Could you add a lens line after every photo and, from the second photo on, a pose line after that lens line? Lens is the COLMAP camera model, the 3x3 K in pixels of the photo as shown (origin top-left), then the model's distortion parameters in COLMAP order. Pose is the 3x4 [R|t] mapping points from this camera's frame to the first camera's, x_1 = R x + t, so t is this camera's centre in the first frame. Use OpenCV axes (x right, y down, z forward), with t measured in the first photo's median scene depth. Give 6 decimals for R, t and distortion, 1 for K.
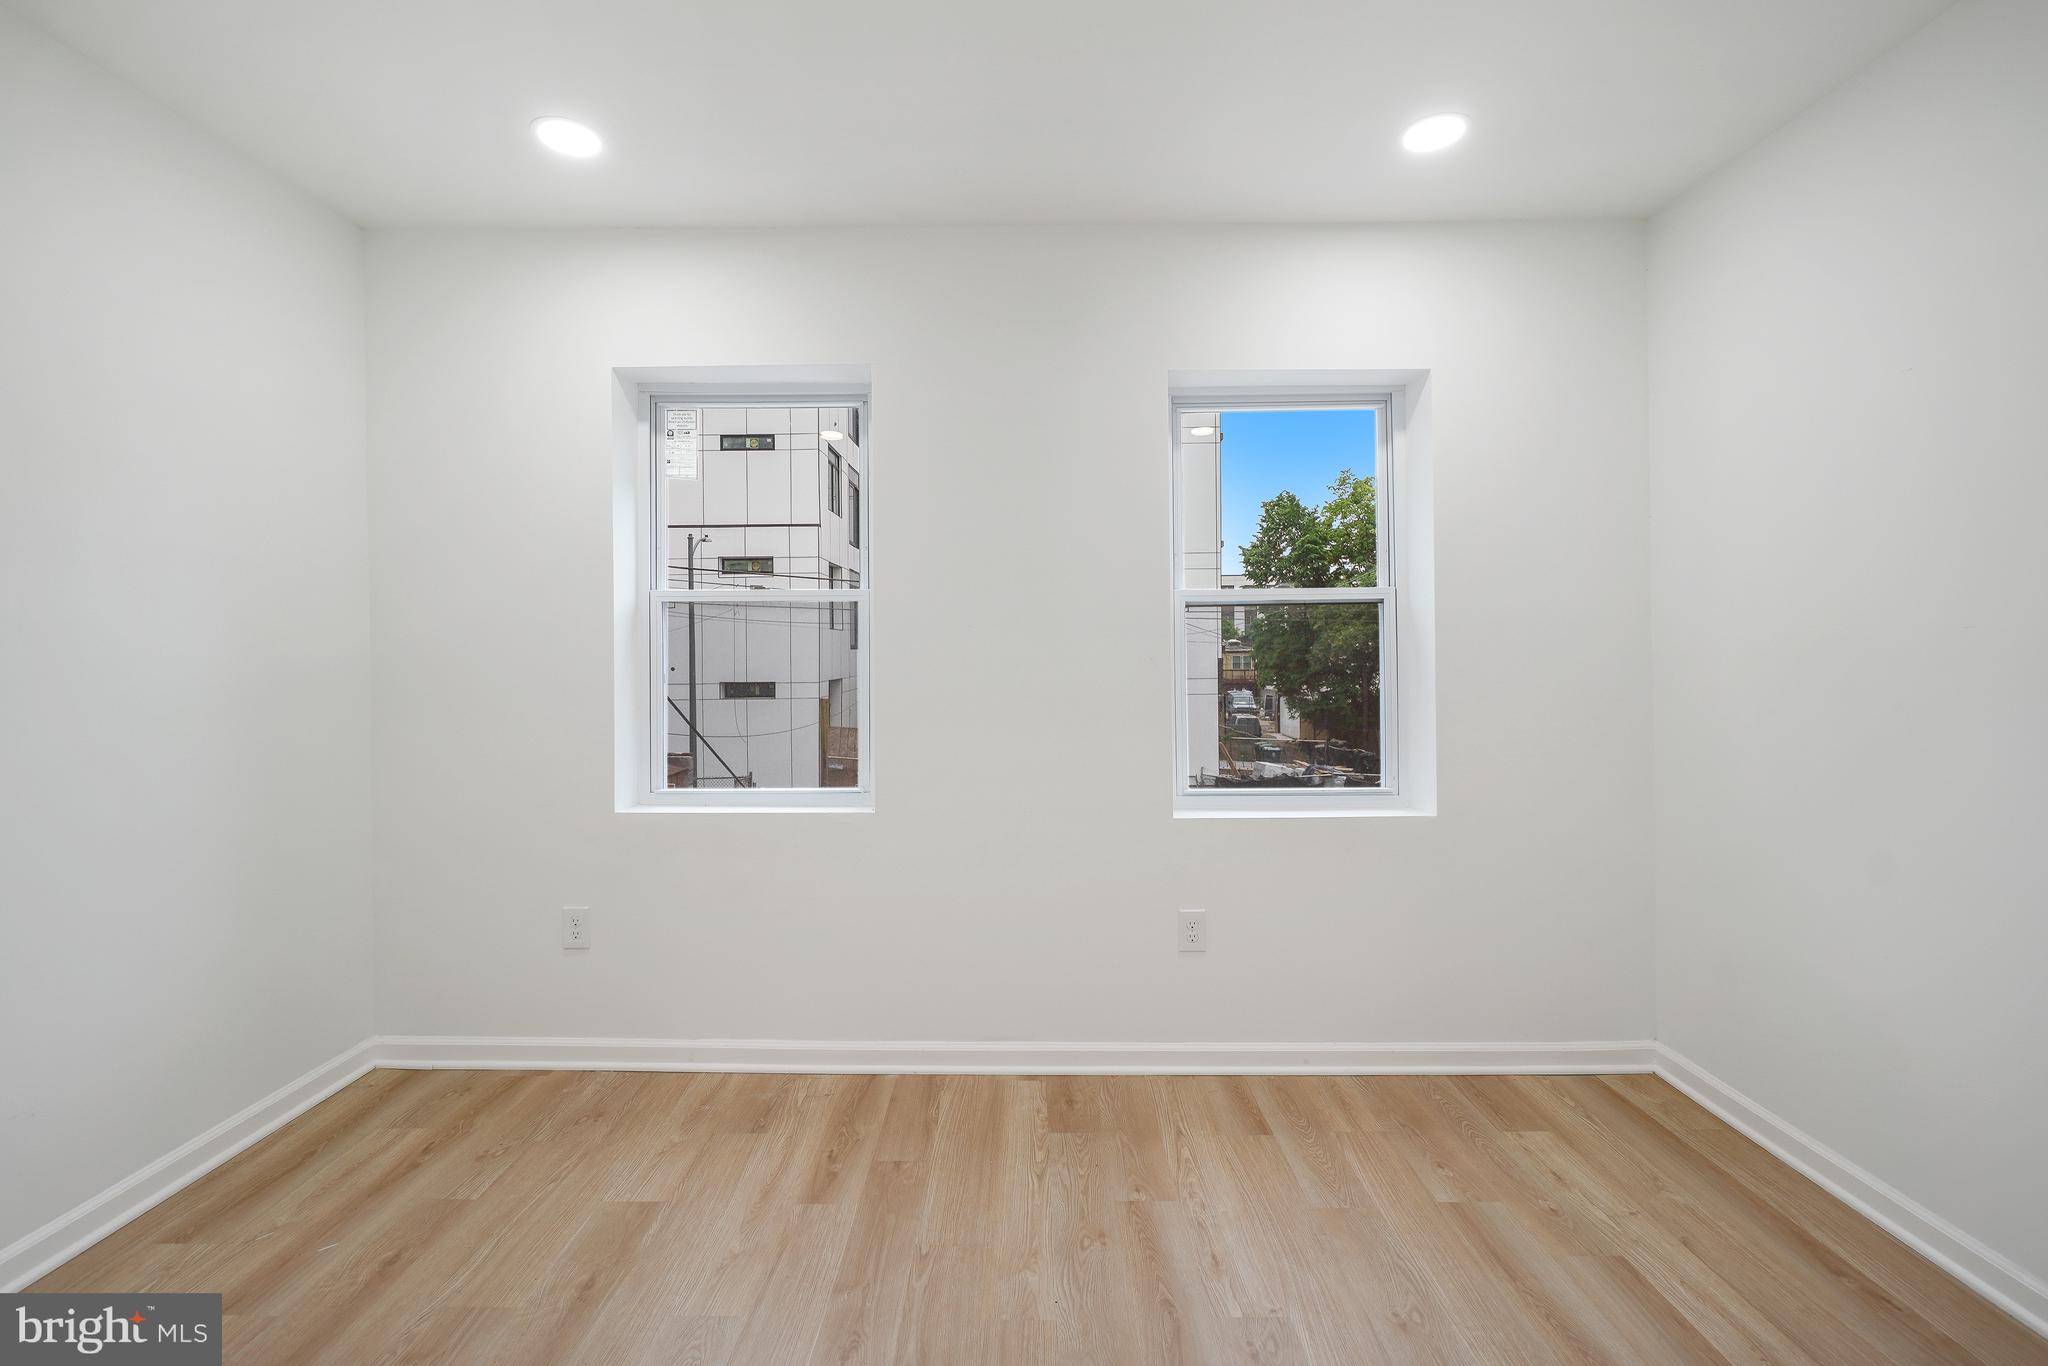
lens RADIAL K [[891.5, 0, 1017.8], [0, 891.5, 663.0], [0, 0, 1]] dist [-0.009077, 0.002586]
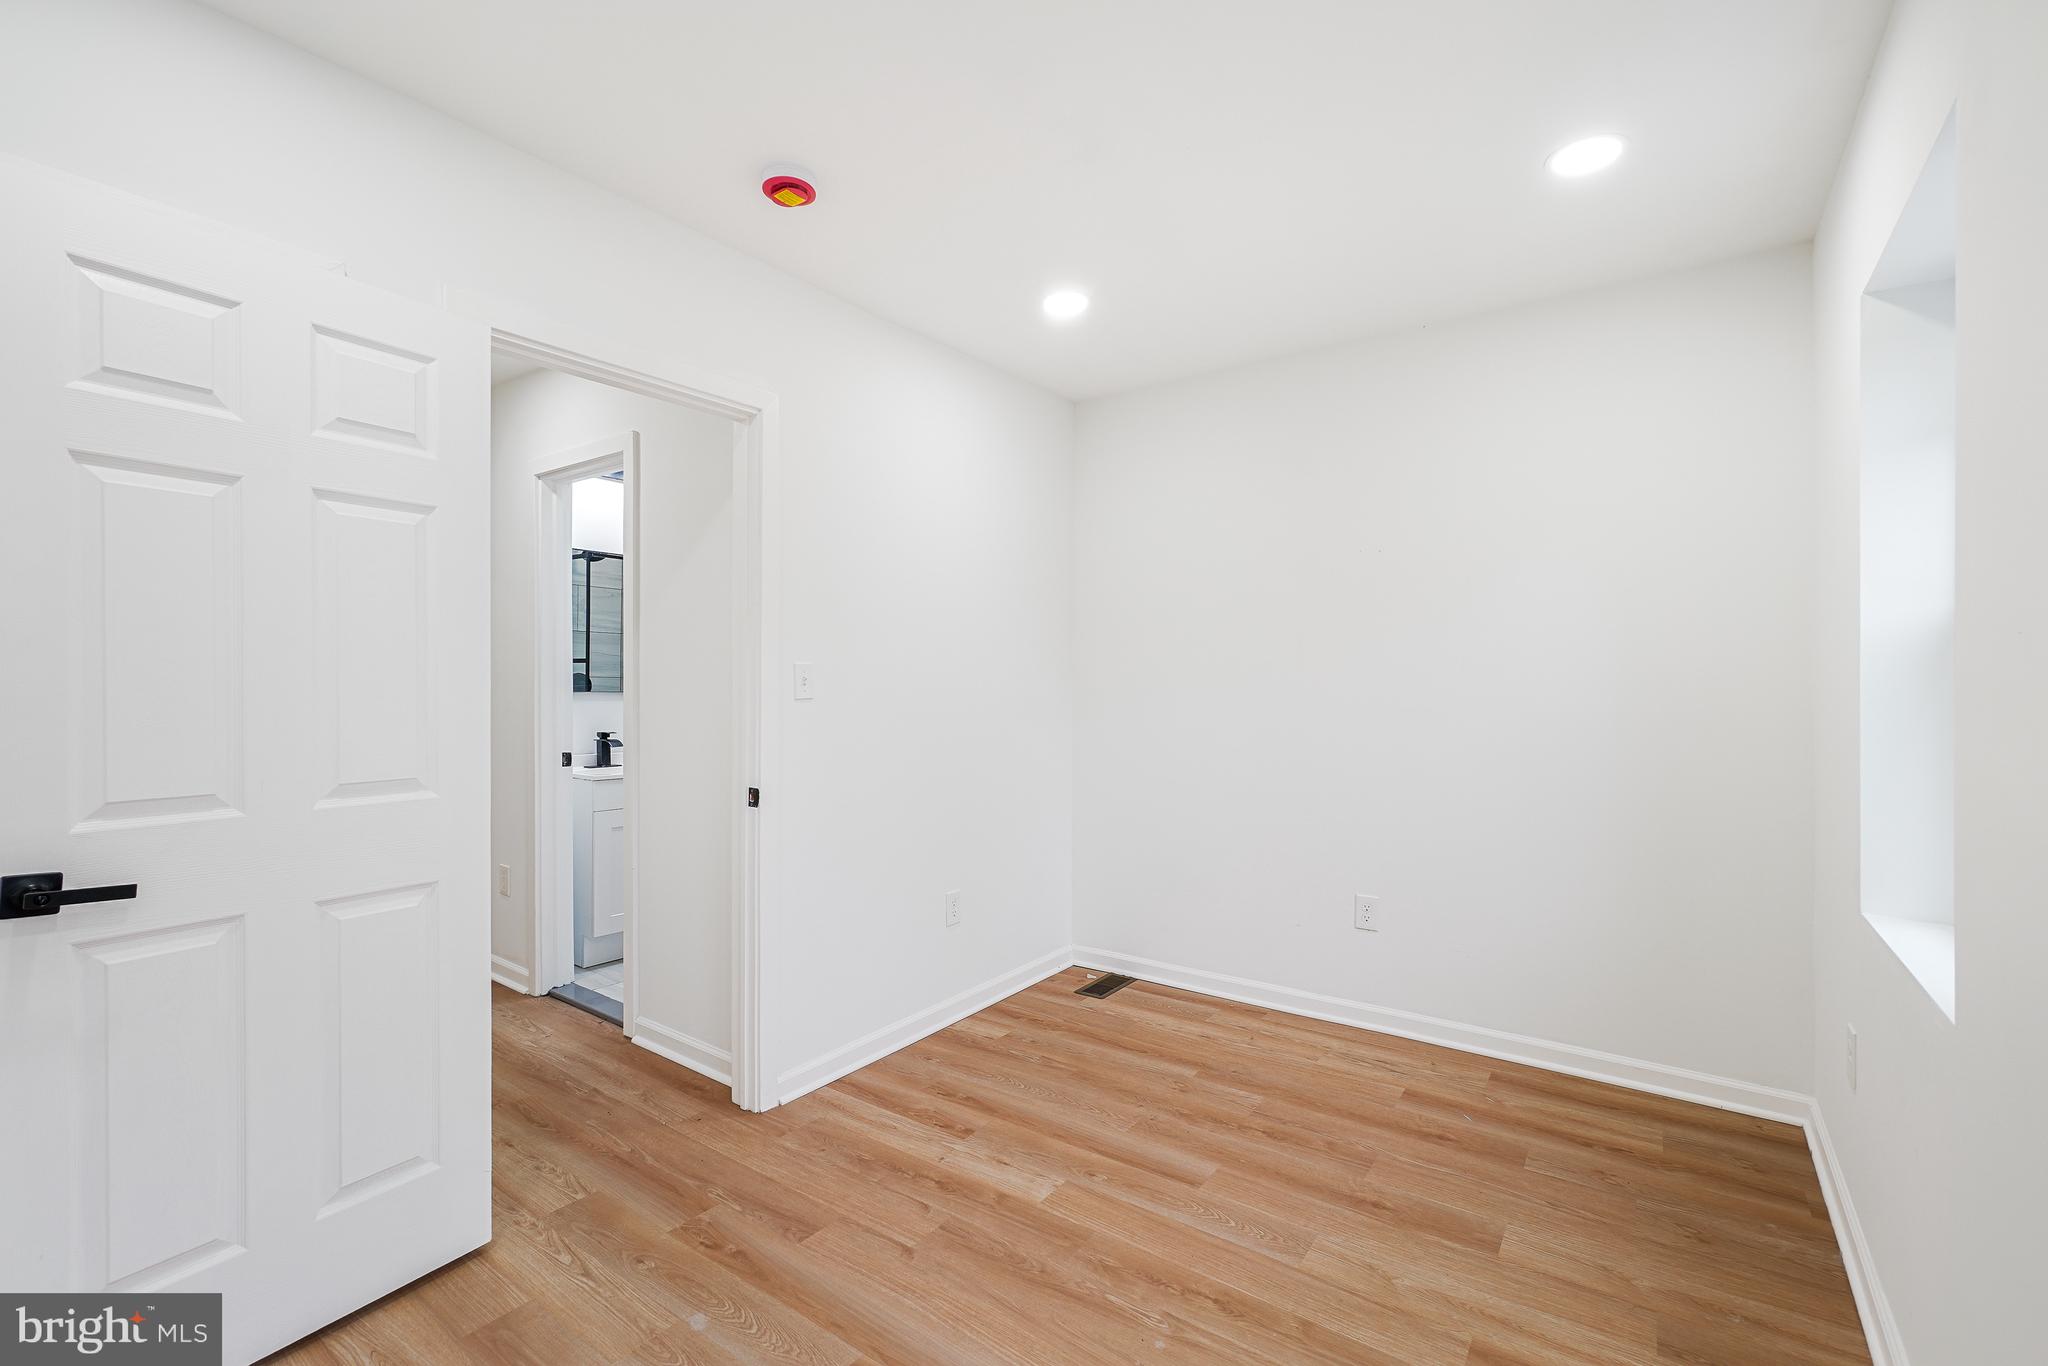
lens RADIAL K [[891.5, 0, 1018.2], [0, 891.5, 687.8], [0, 0, 1]] dist [-0.009077, 0.002586]
pose [[-0.583209, 0.003060, -0.812316, 0.717454], [-0.015517, 0.999768, 0.014907, -0.016006], [0.812174, 0.021299, -0.583027, 1.178095]]
